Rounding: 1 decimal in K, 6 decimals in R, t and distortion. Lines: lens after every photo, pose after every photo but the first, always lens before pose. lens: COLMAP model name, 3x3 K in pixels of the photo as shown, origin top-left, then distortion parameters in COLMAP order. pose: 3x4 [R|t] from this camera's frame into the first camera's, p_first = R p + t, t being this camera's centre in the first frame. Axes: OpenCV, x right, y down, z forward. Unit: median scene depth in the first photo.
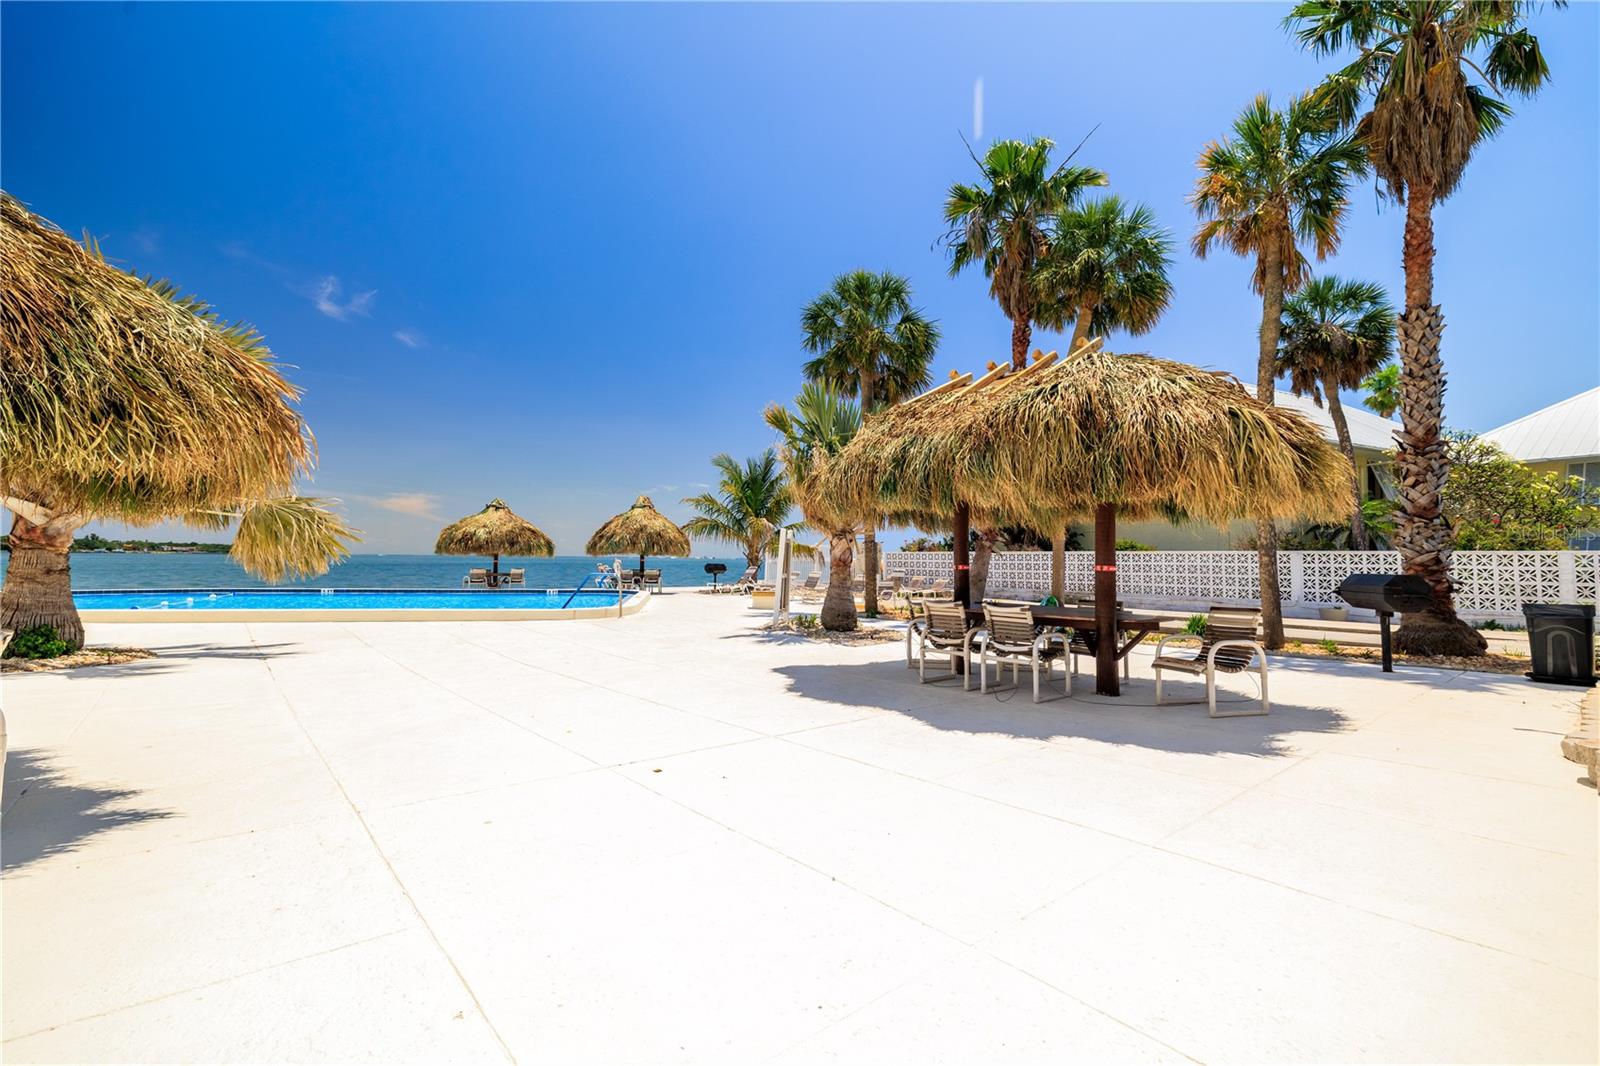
lens RADIAL K [[668.9, 0, 809.0], [0, 668.9, 544.9], [0, 0, 1]] dist [0.001622, 0.000233]
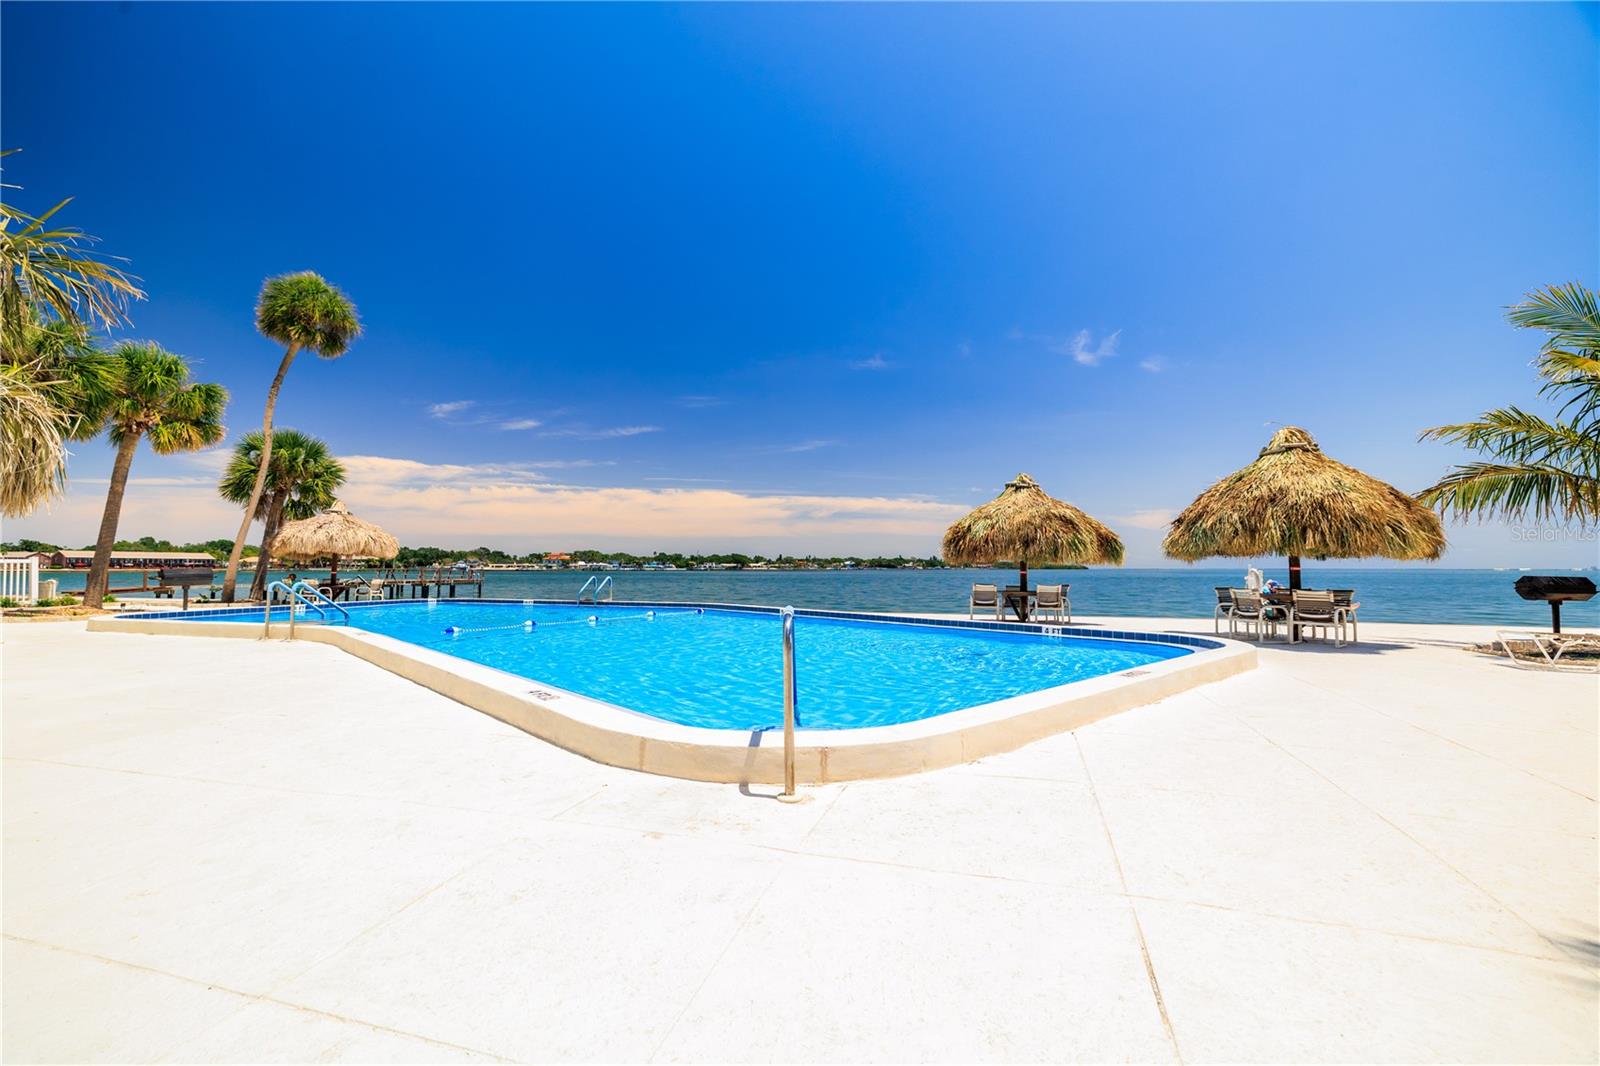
lens RADIAL K [[668.9, 0, 802.8], [0, 668.9, 545.9], [0, 0, 1]] dist [0.001622, 0.000233]
pose [[0.520480, -0.039804, -0.852946, -0.034588], [0.018971, 0.999205, -0.035053, 0.017061], [0.853663, 0.002063, 0.520821, 0.485883]]
